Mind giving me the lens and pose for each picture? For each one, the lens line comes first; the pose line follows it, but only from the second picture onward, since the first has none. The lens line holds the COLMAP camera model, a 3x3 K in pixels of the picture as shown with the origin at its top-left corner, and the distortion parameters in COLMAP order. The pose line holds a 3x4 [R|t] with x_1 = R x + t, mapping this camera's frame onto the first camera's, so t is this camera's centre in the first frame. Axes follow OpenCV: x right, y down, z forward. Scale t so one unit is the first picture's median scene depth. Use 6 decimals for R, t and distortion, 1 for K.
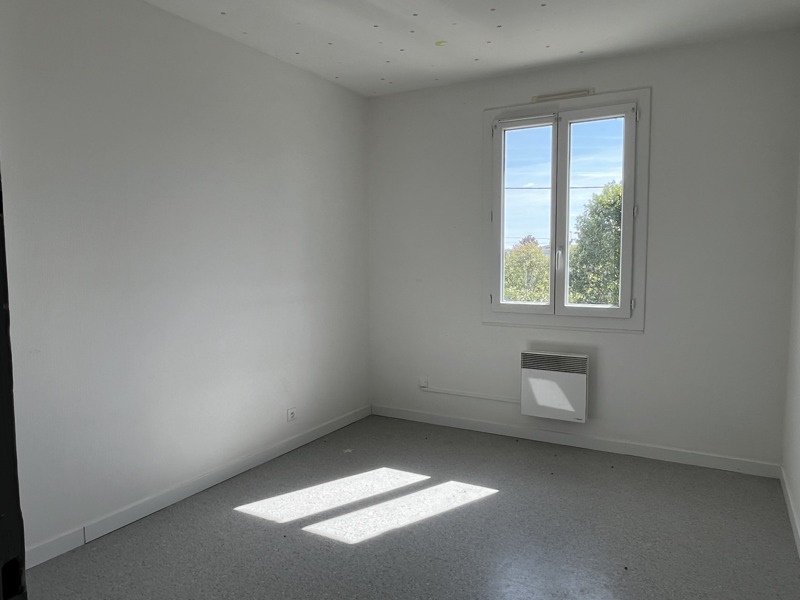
lens RADIAL K [[581.9, 0, 400.0], [0, 581.9, 300.0], [0, 0, 1]] dist [-0.002237, -0.000854]
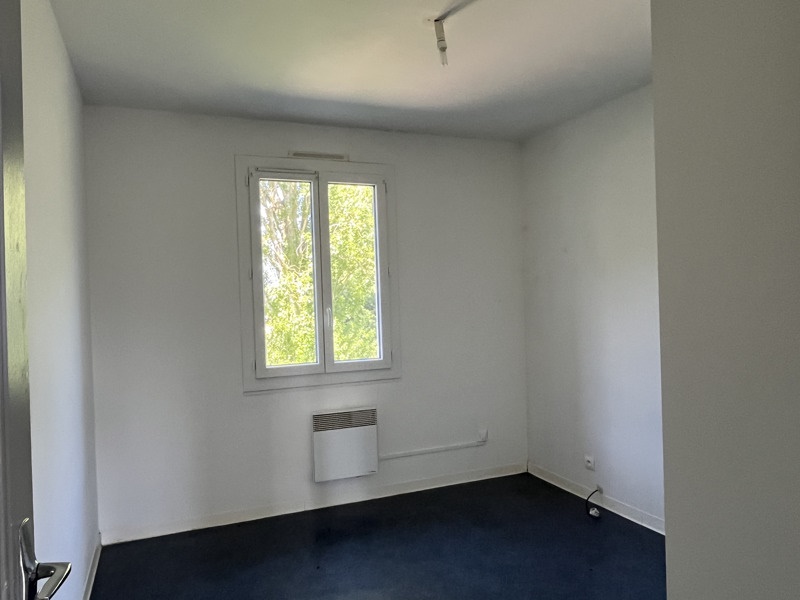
lens RADIAL K [[581.9, 0, 400.0], [0, 581.9, 300.0], [0, 0, 1]] dist [-0.002237, -0.000854]
pose [[0.607403, 0.002213, 0.794391, -0.436880], [0.104677, 0.991054, -0.082797, -0.001057], [-0.787467, 0.133446, 0.601737, 0.299724]]
